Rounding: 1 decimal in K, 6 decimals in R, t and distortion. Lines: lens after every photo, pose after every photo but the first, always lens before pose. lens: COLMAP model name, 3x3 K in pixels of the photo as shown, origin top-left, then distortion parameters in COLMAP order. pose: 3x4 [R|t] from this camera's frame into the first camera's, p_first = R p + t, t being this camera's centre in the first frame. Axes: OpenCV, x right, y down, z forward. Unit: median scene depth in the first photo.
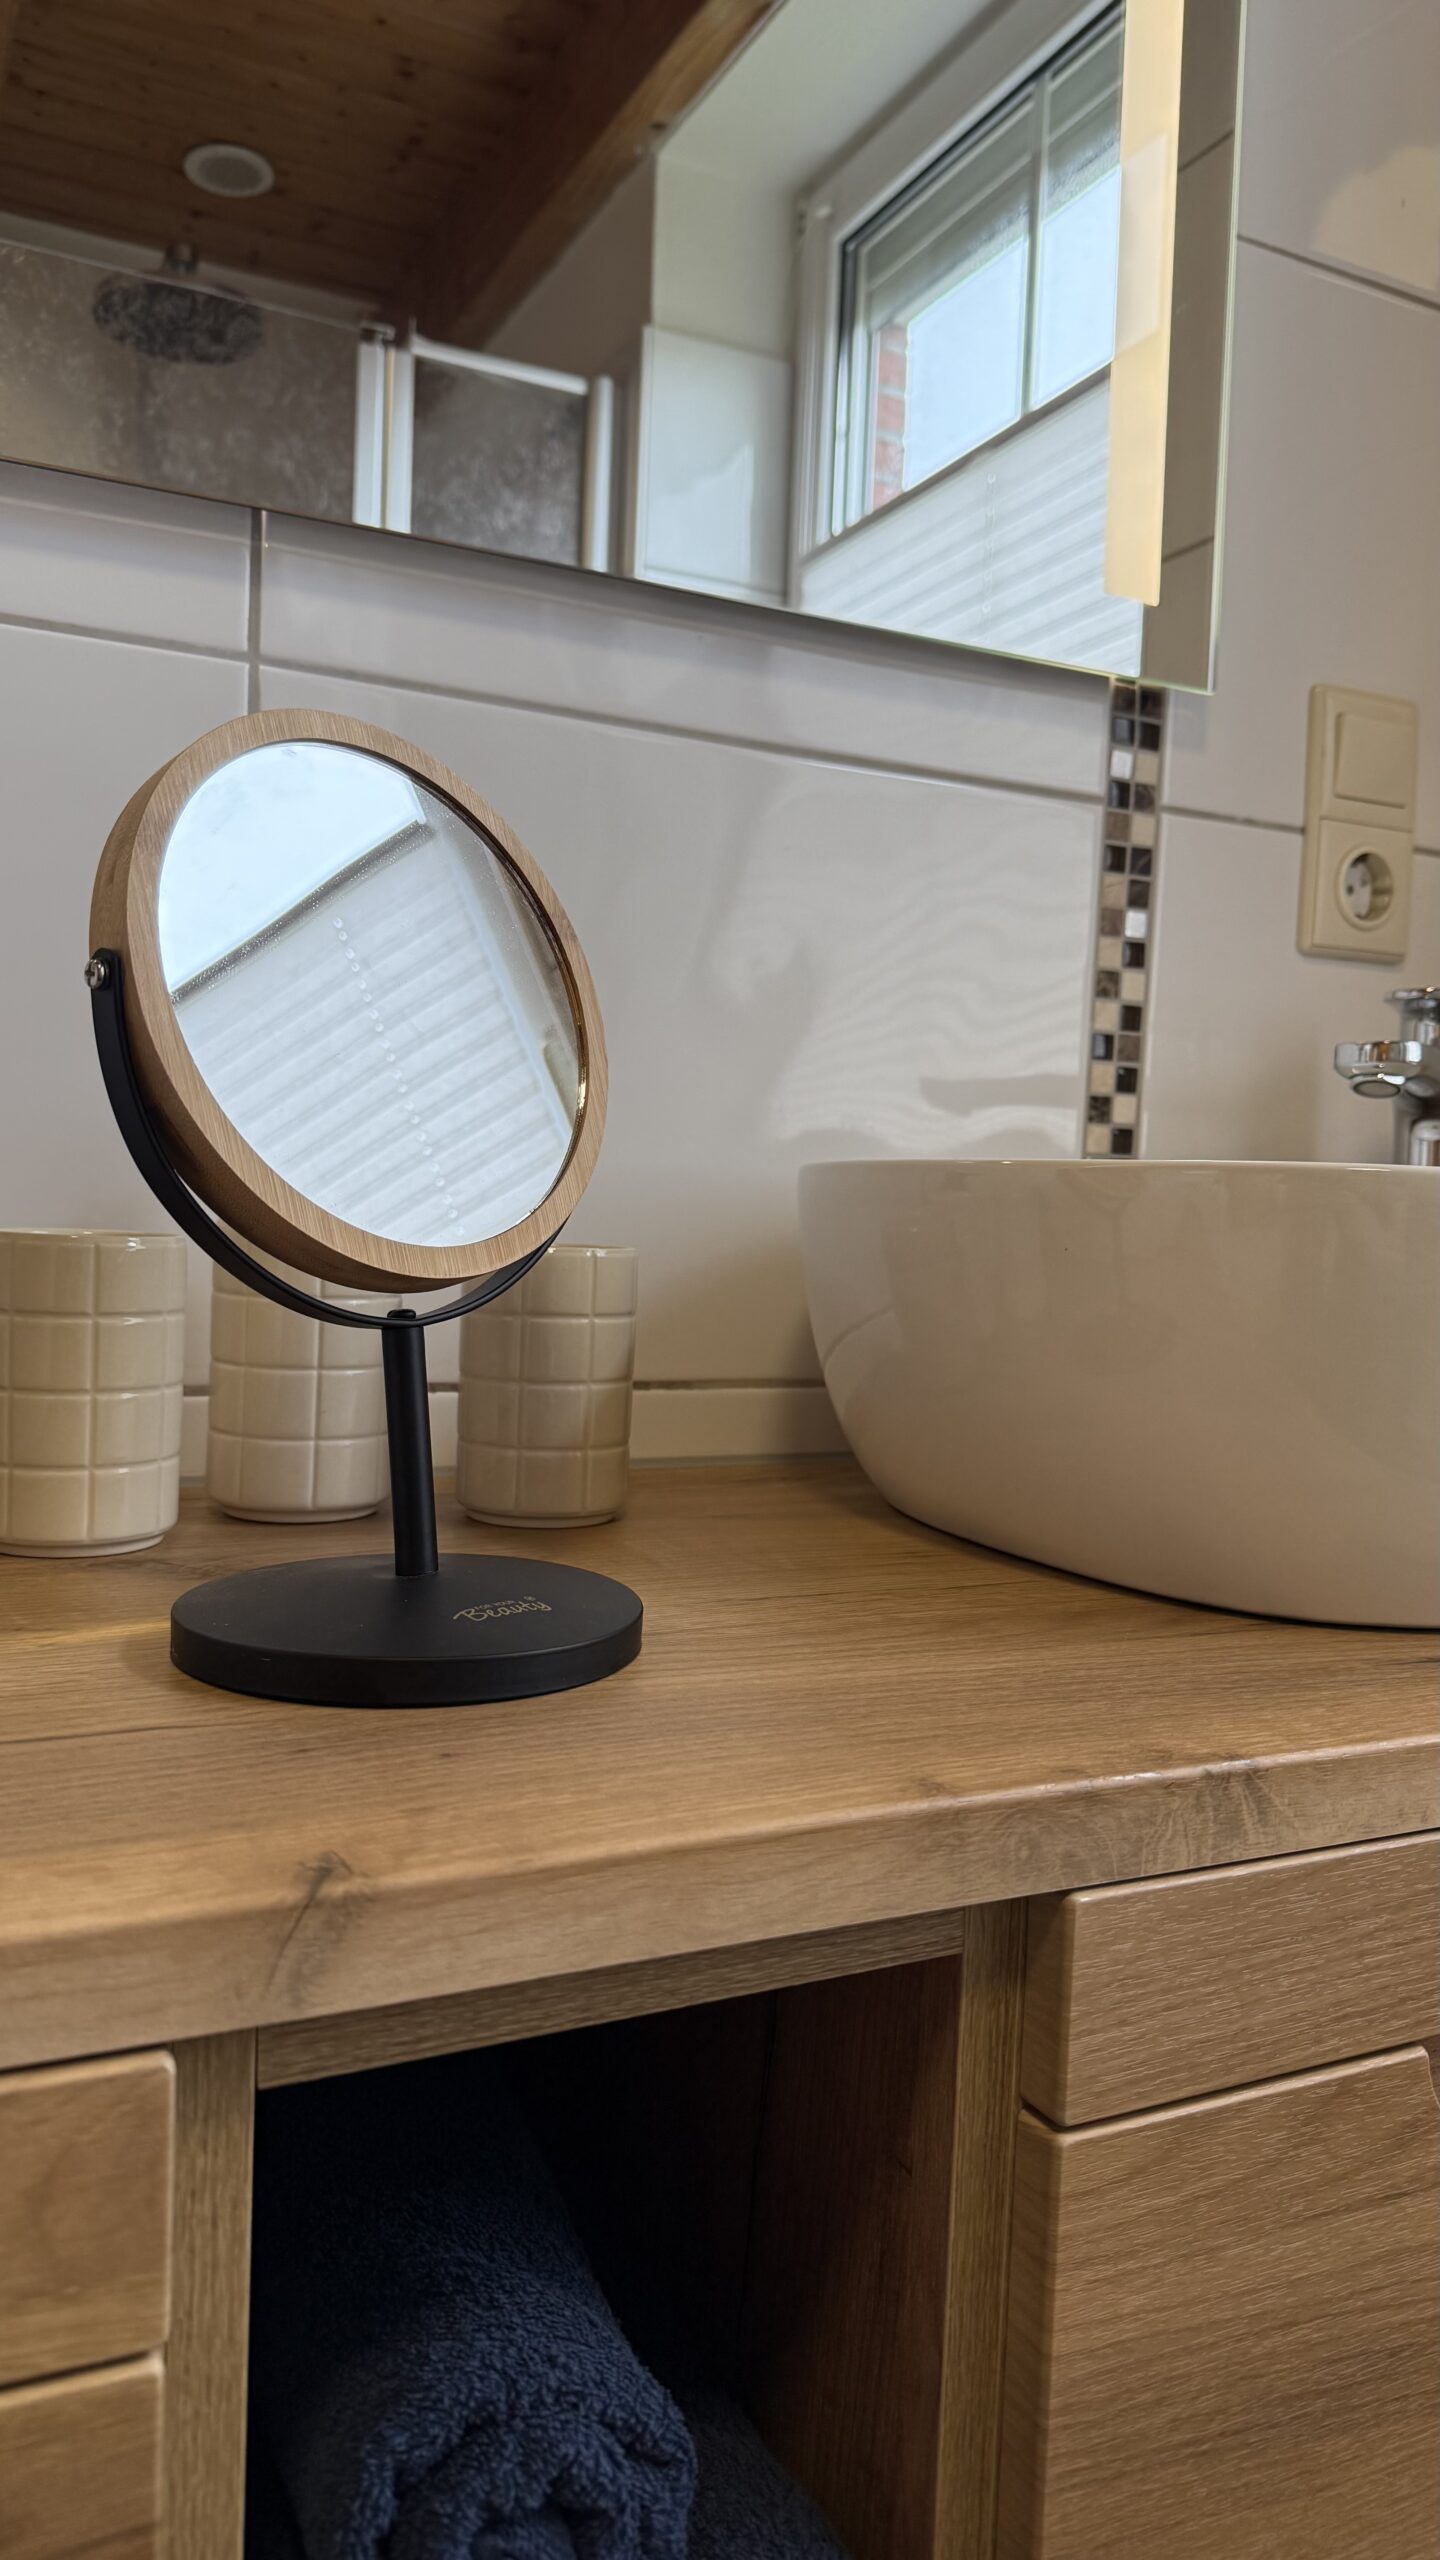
lens RADIAL K [[1817.7, 0, 692.3], [0, 1817.7, 1306.3], [0, 0, 1]] dist [0.052498, -0.081856]
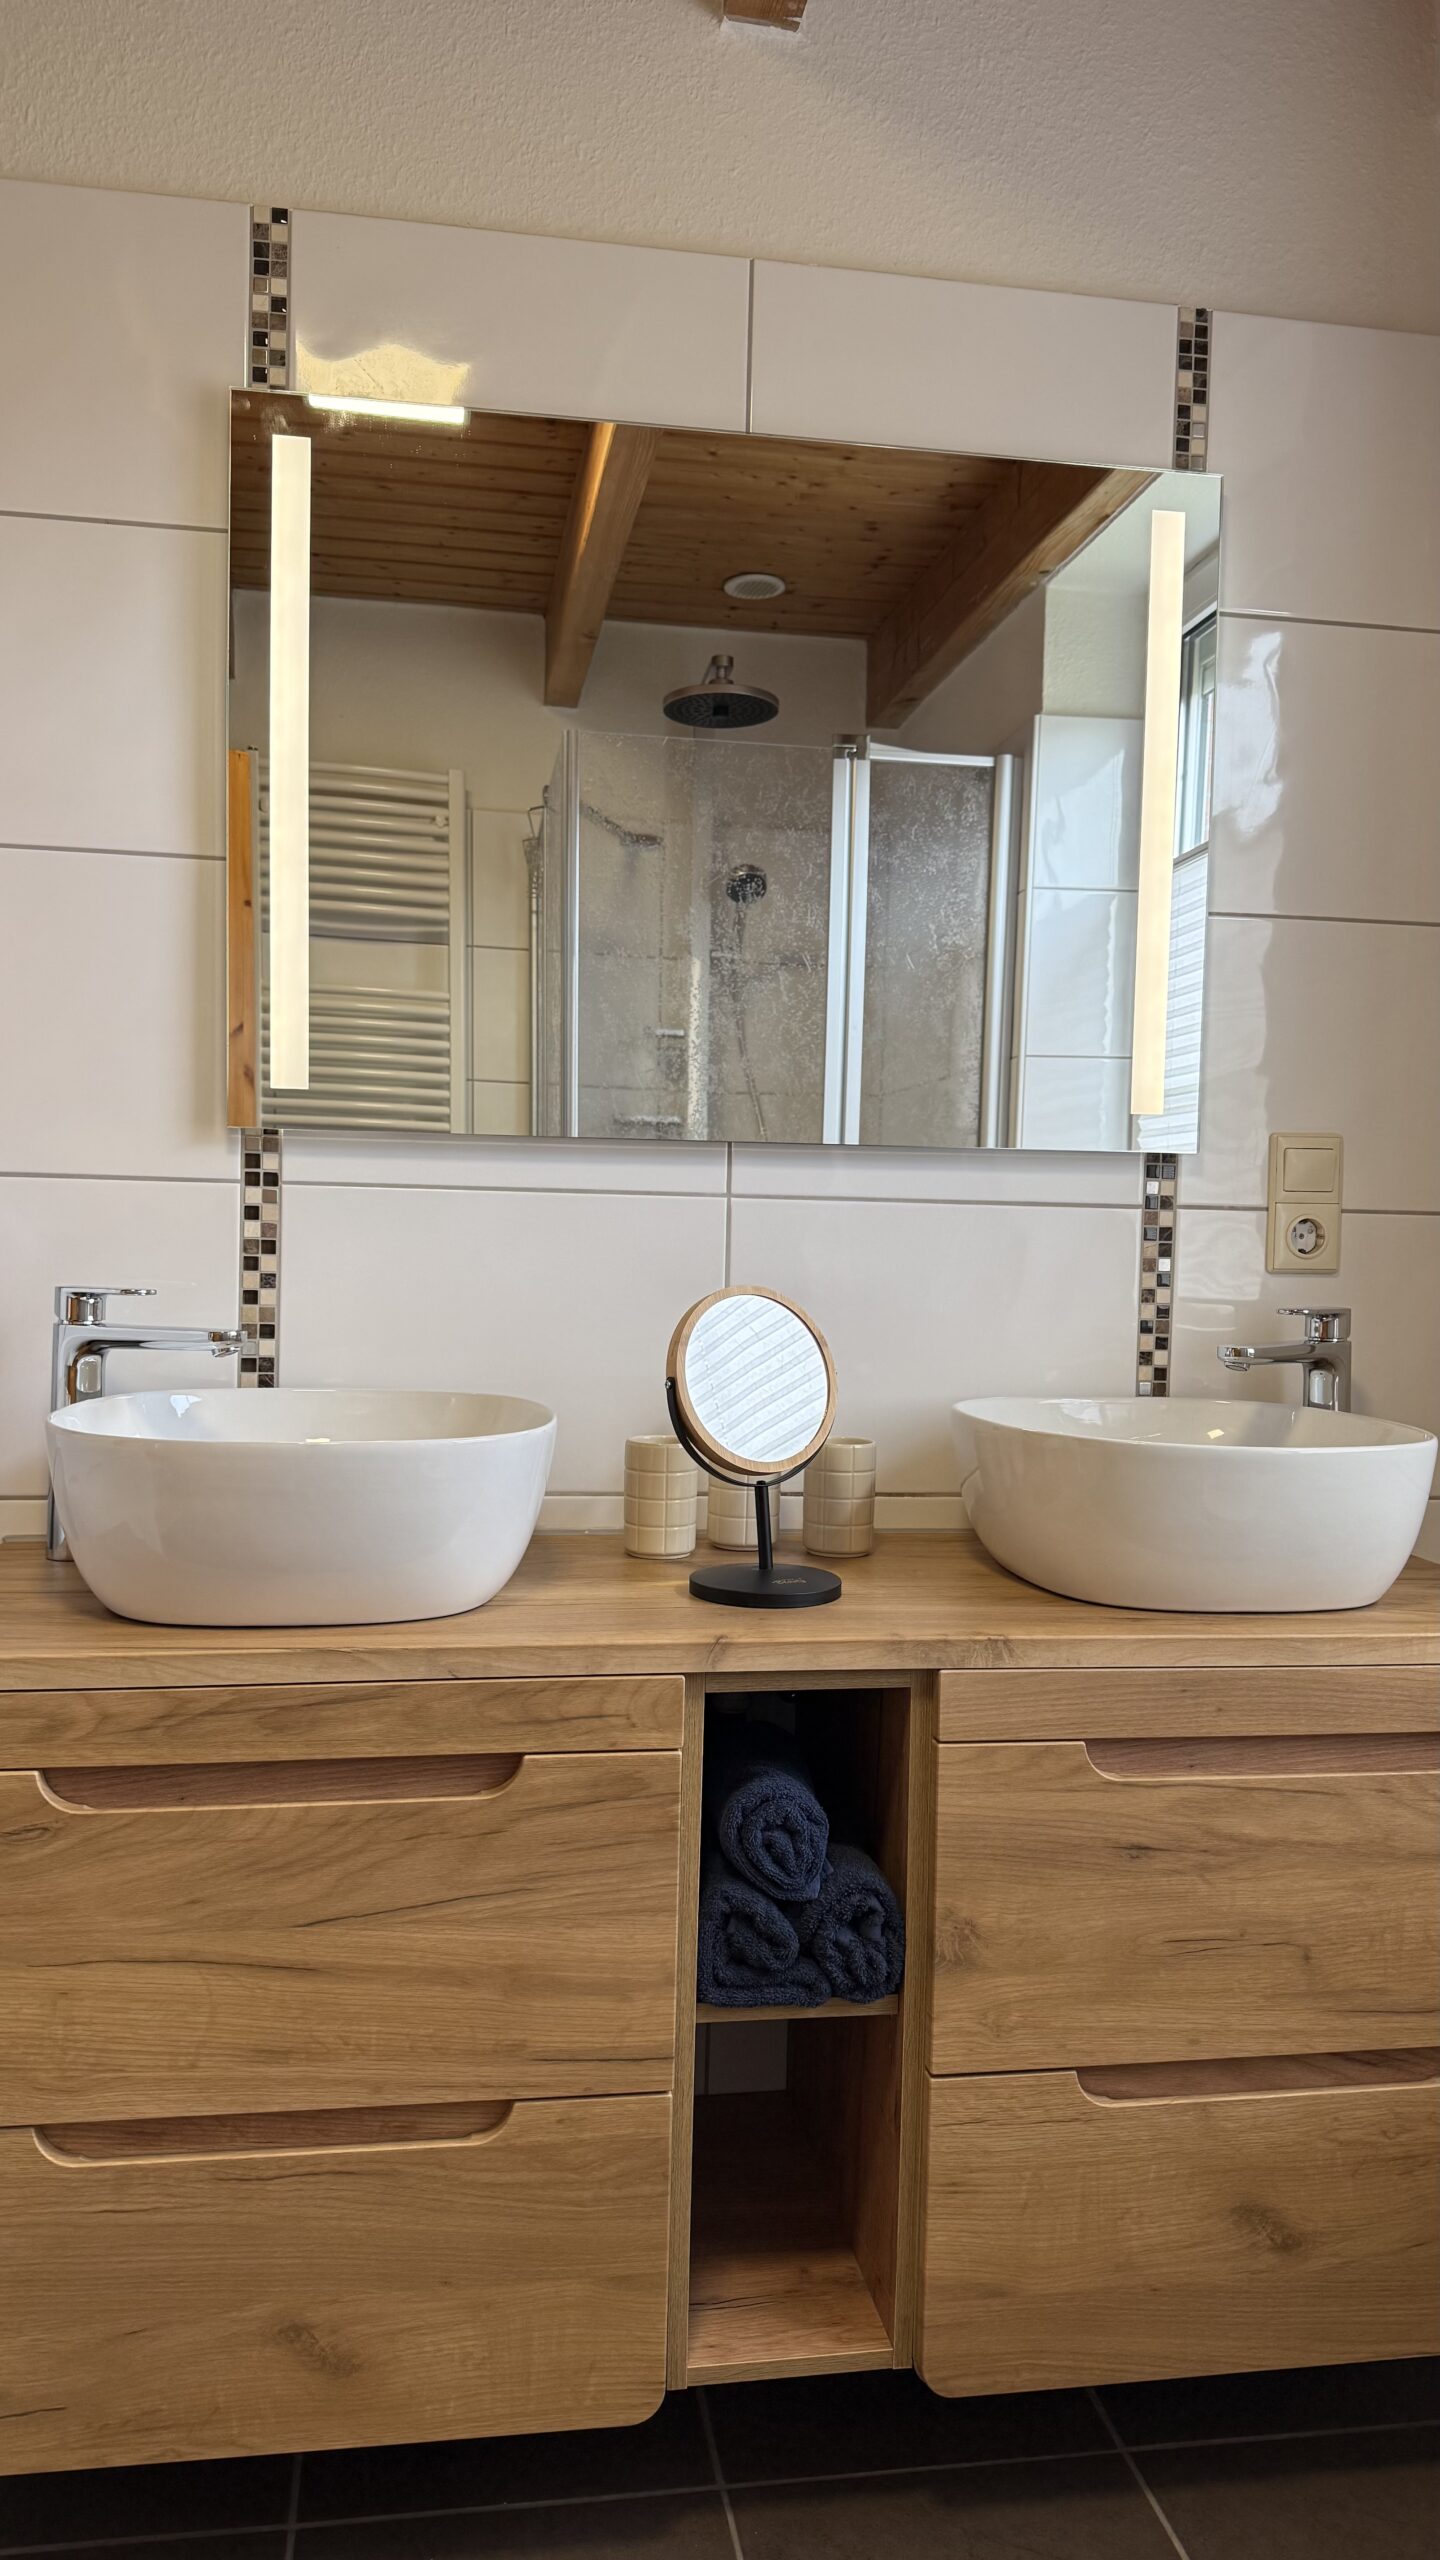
lens RADIAL K [[1813.2, 0, 717.7], [0, 1813.2, 1237.5], [0, 0, 1]] dist [0.146741, -0.245758]
pose [[0.961176, -0.008302, -0.275810, 0.662447], [-0.007690, 0.998353, -0.056850, -0.249960], [0.275828, 0.056764, 0.959529, -2.125378]]
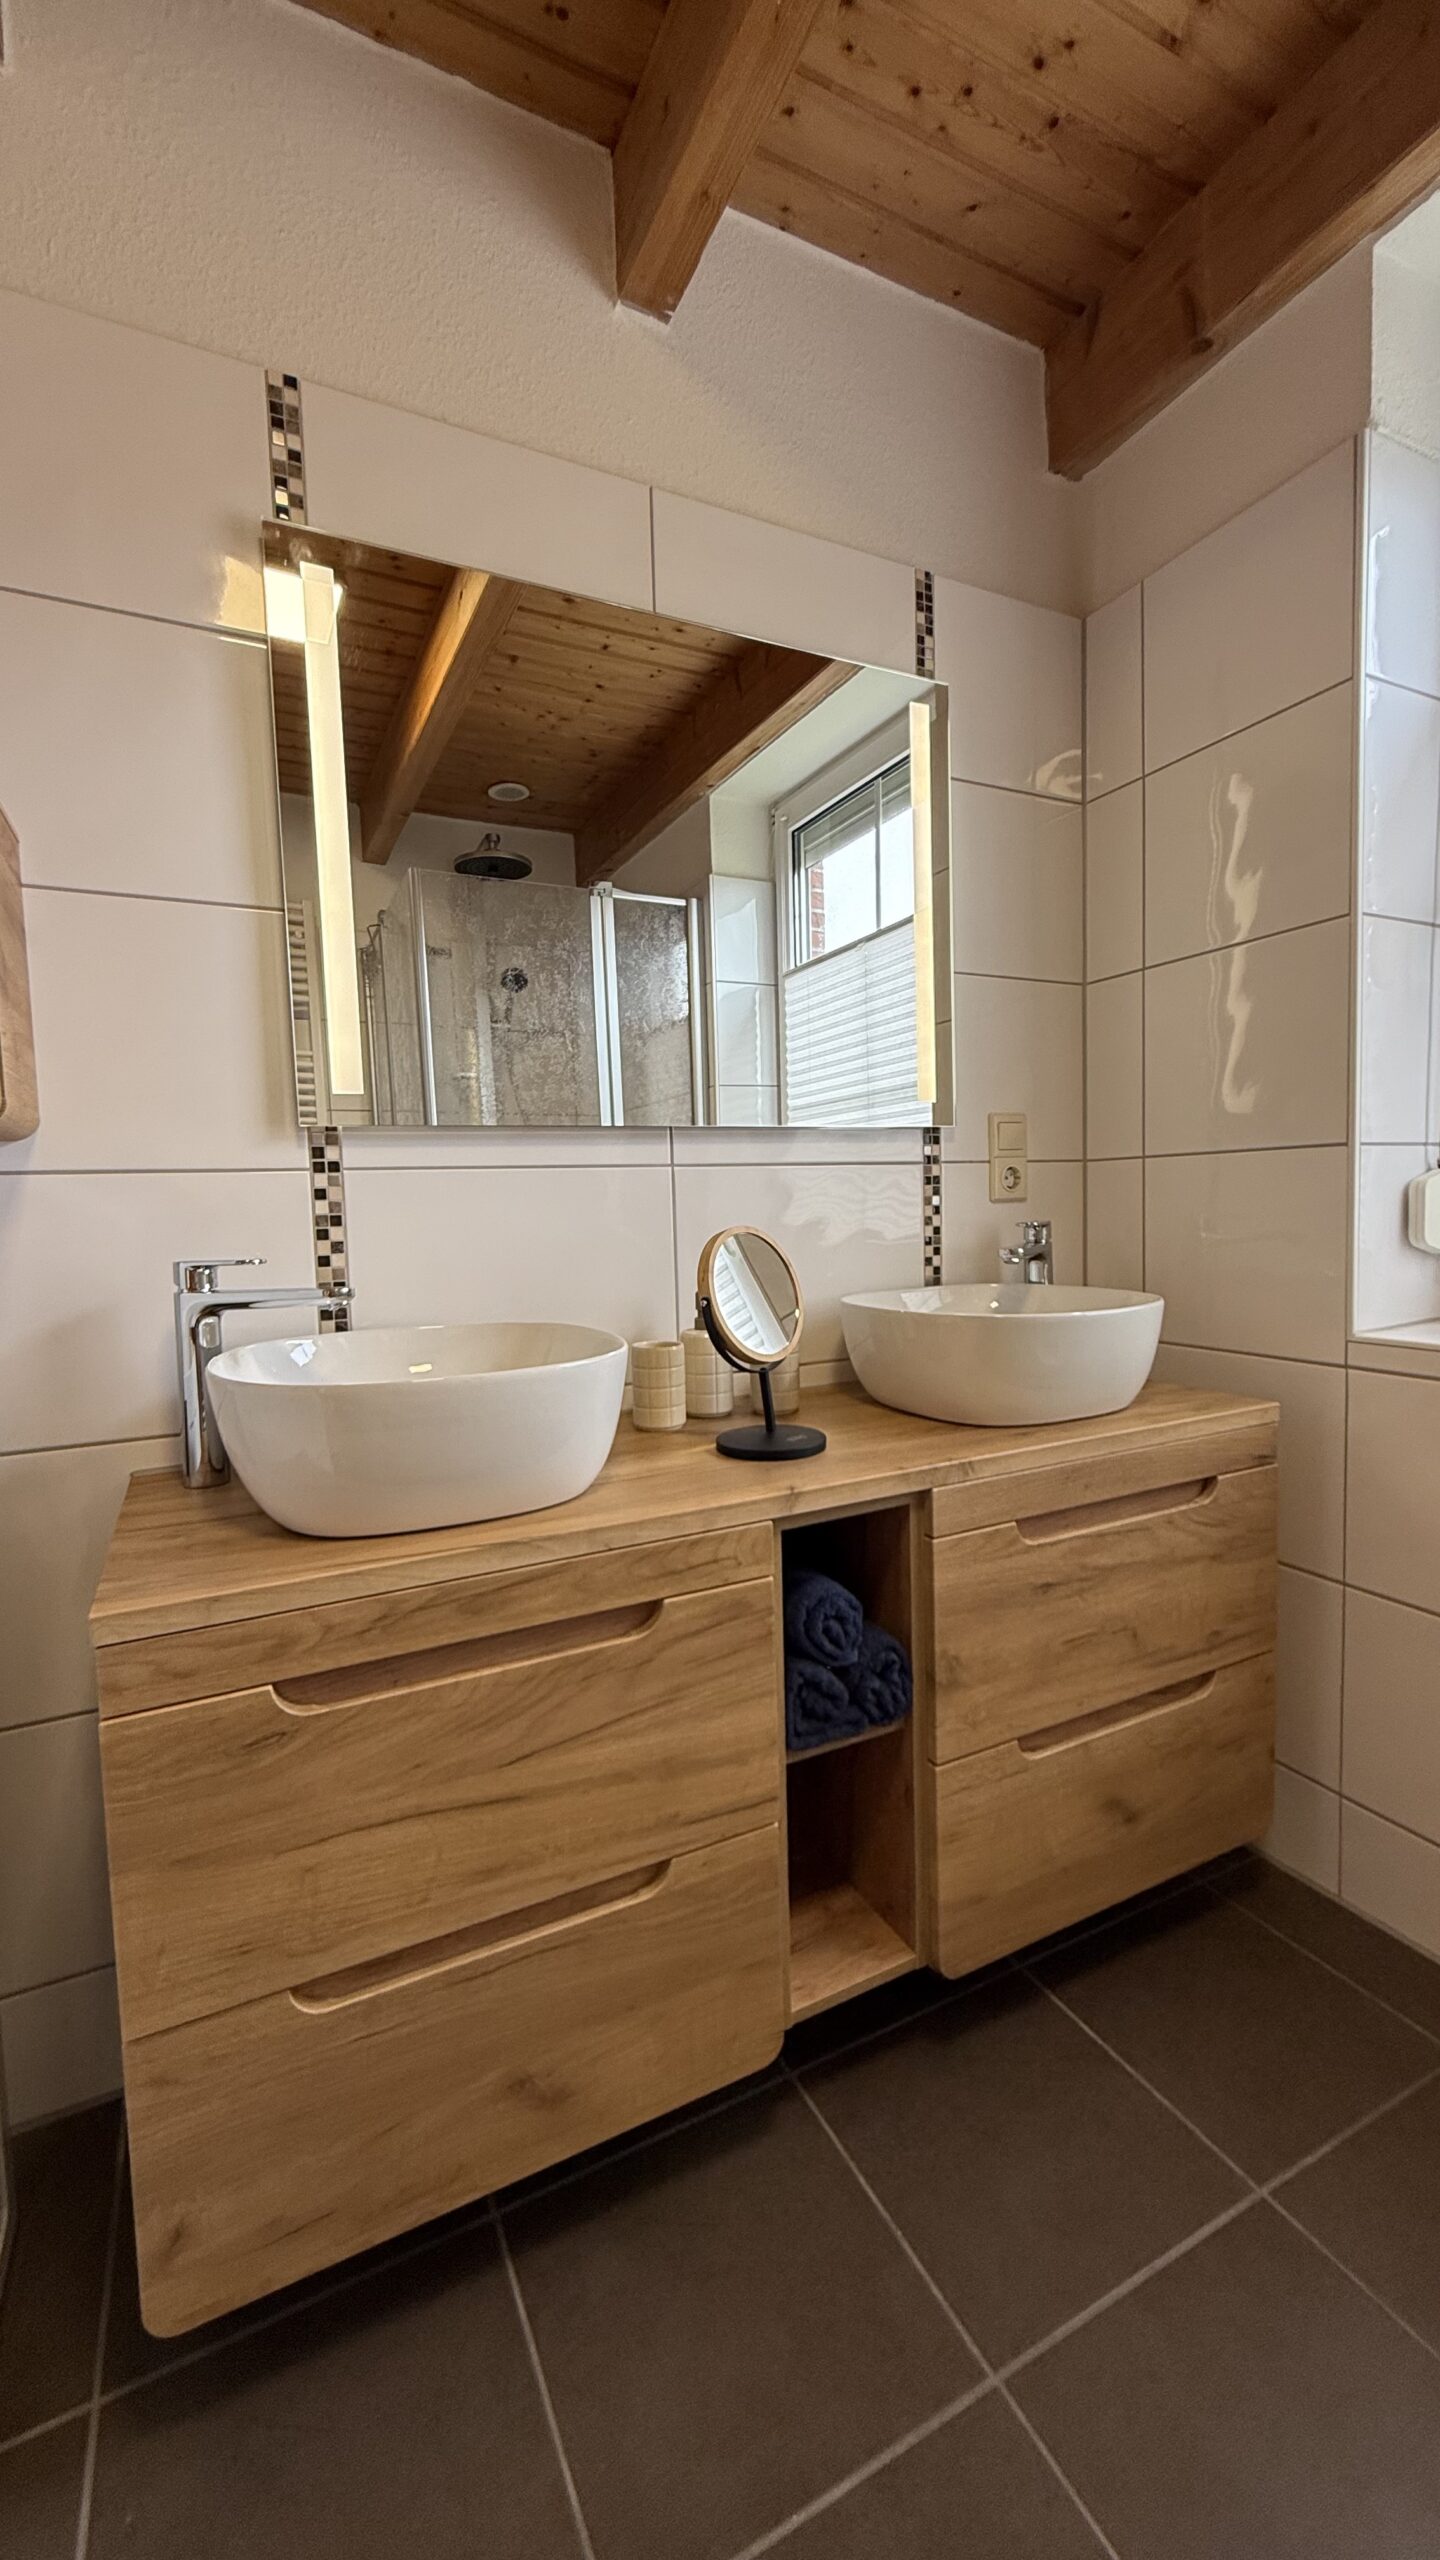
lens RADIAL K [[1031.0, 0, 726.4], [0, 1031.0, 1253.3], [0, 0, 1]] dist [0.000627, -0.000220]
pose [[0.997743, -0.064874, 0.017318, -0.292195], [0.065011, 0.997857, -0.007434, -0.266972], [-0.016799, 0.008543, 0.999822, -1.471282]]
